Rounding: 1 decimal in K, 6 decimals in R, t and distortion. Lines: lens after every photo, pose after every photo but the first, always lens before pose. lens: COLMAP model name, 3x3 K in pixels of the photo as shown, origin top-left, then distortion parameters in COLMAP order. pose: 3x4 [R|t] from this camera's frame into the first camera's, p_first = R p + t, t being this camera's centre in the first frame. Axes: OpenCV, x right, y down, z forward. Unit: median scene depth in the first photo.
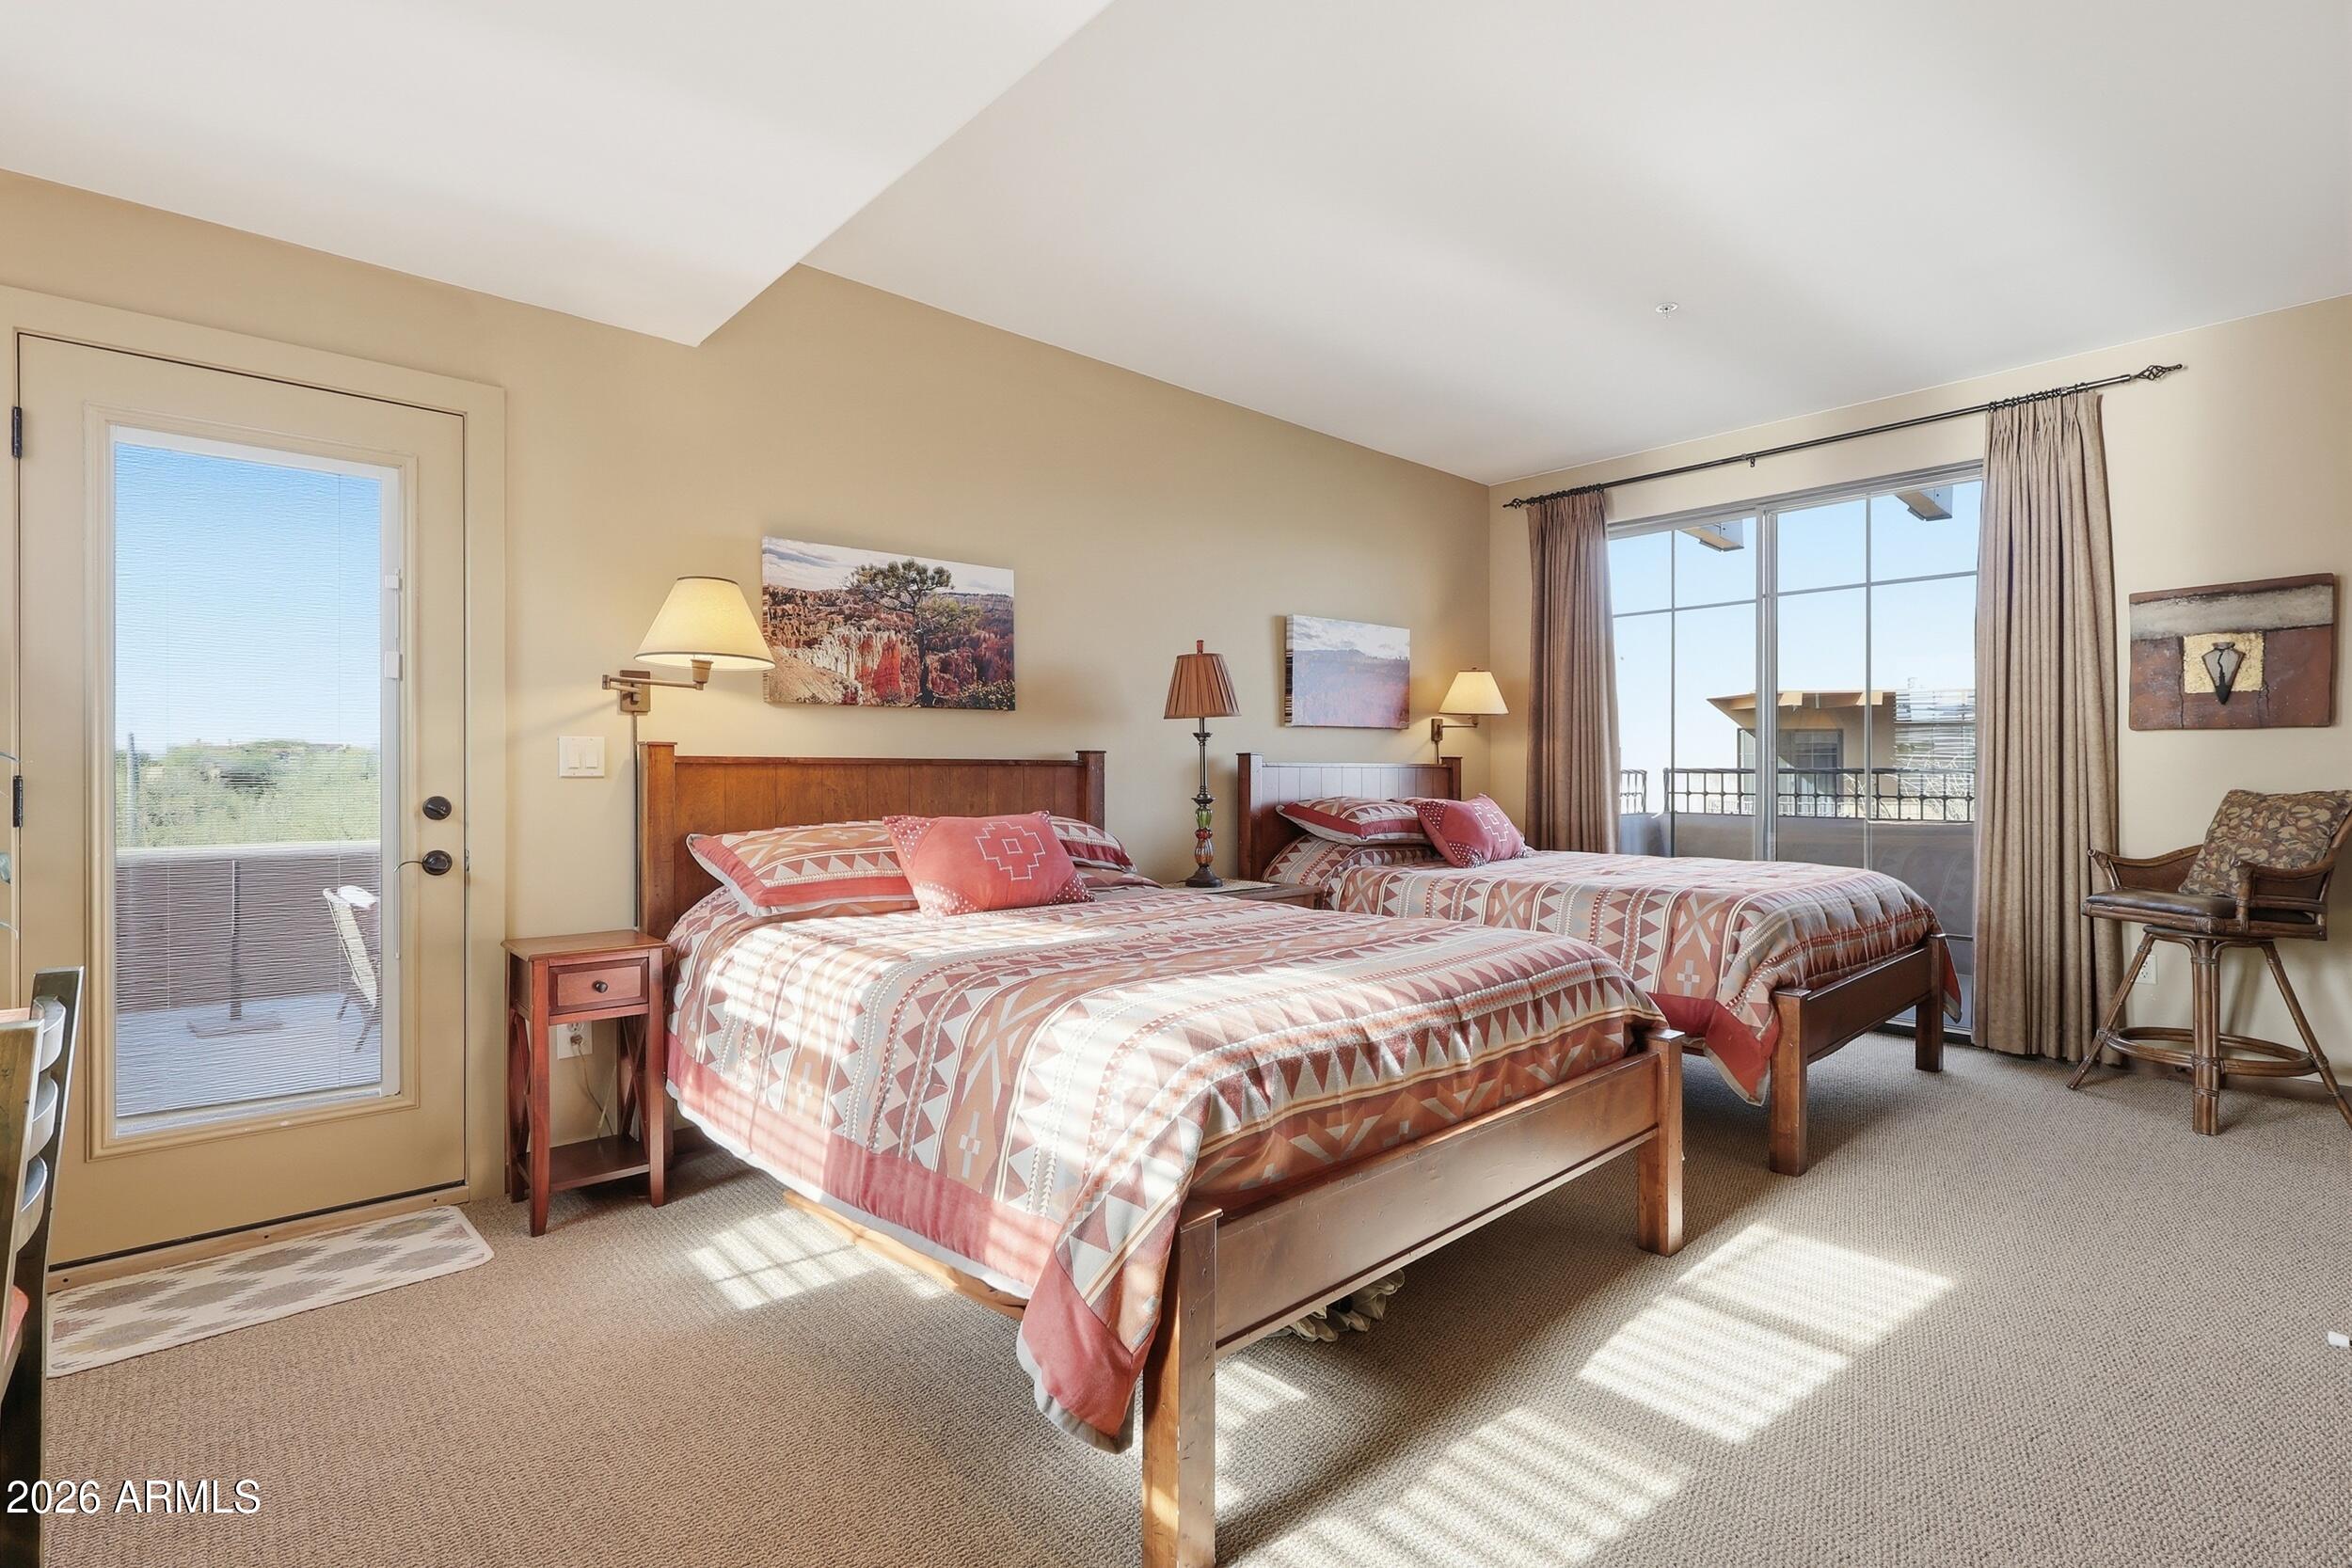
lens RADIAL K [[1092.1, 0, 1170.6], [0, 1092.1, 779.3], [0, 0, 1]] dist [-0.004080, 0.000243]
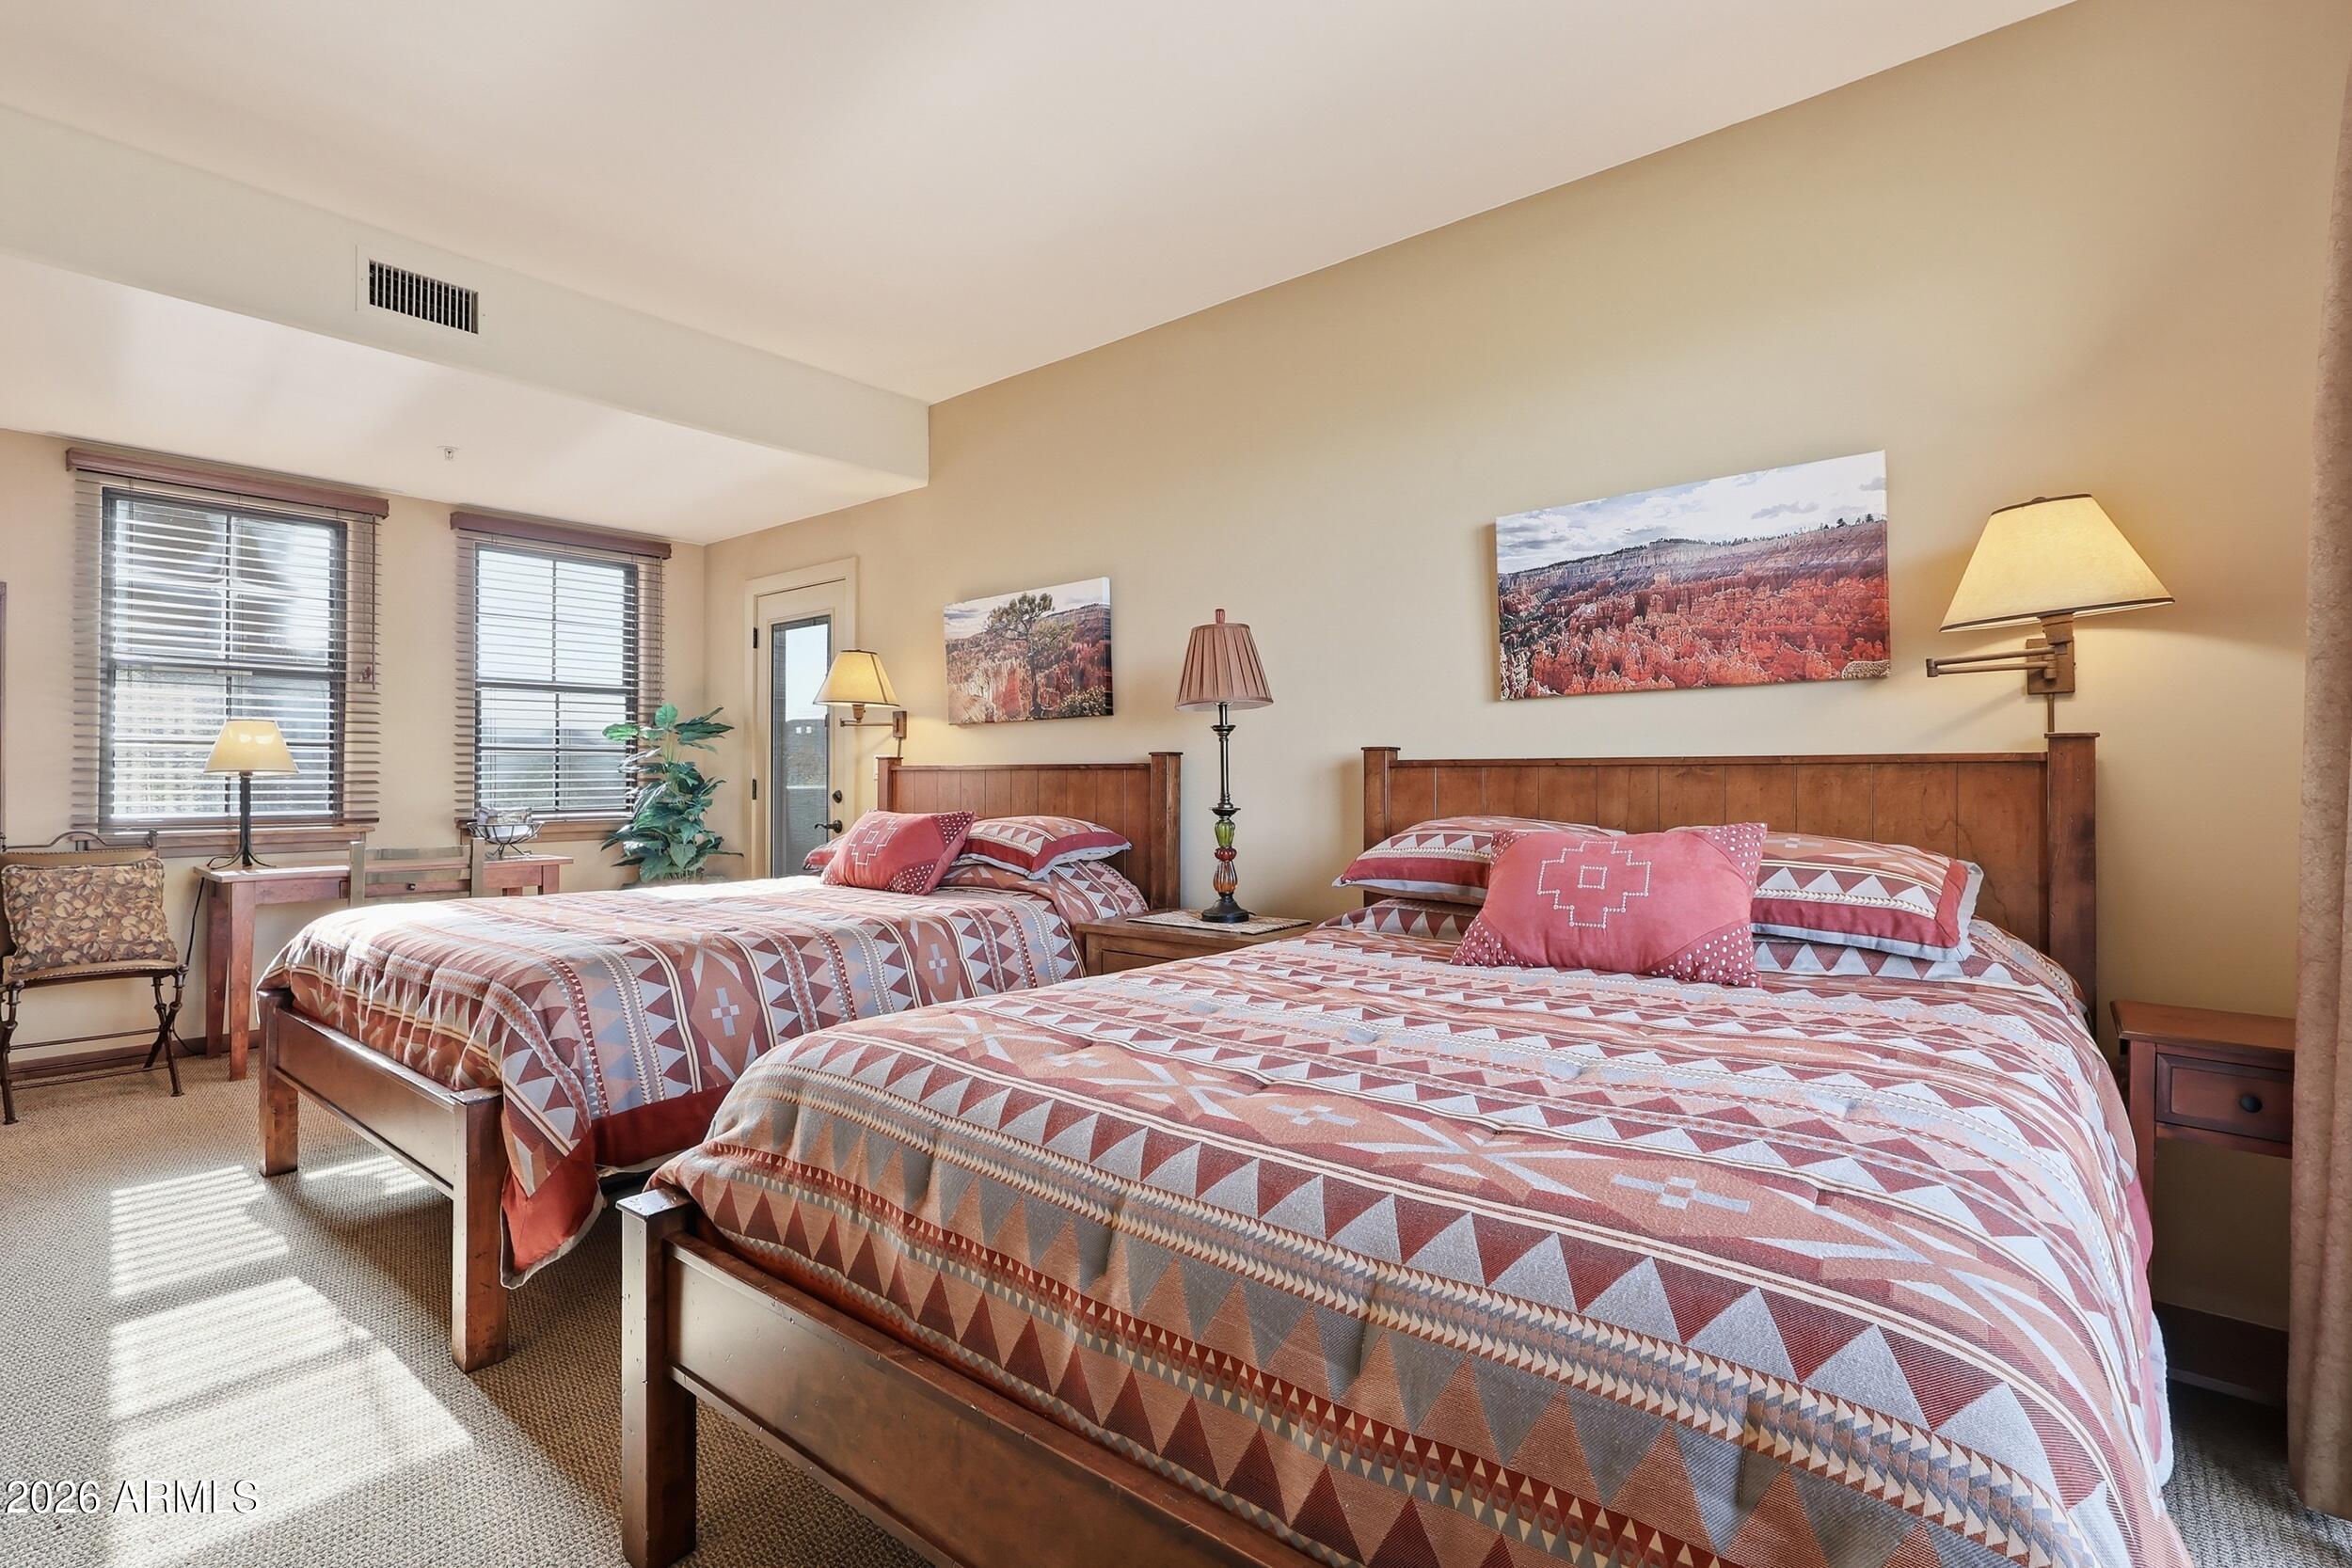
lens RADIAL K [[1092.1, 0, 1169.4], [0, 1092.1, 779.7], [0, 0, 1]] dist [-0.004080, 0.000243]
pose [[0.135751, 0.004152, -0.990734, 0.911877], [-0.000031, 0.999991, 0.004187, -0.007846], [0.990743, -0.000538, 0.135750, 0.967963]]
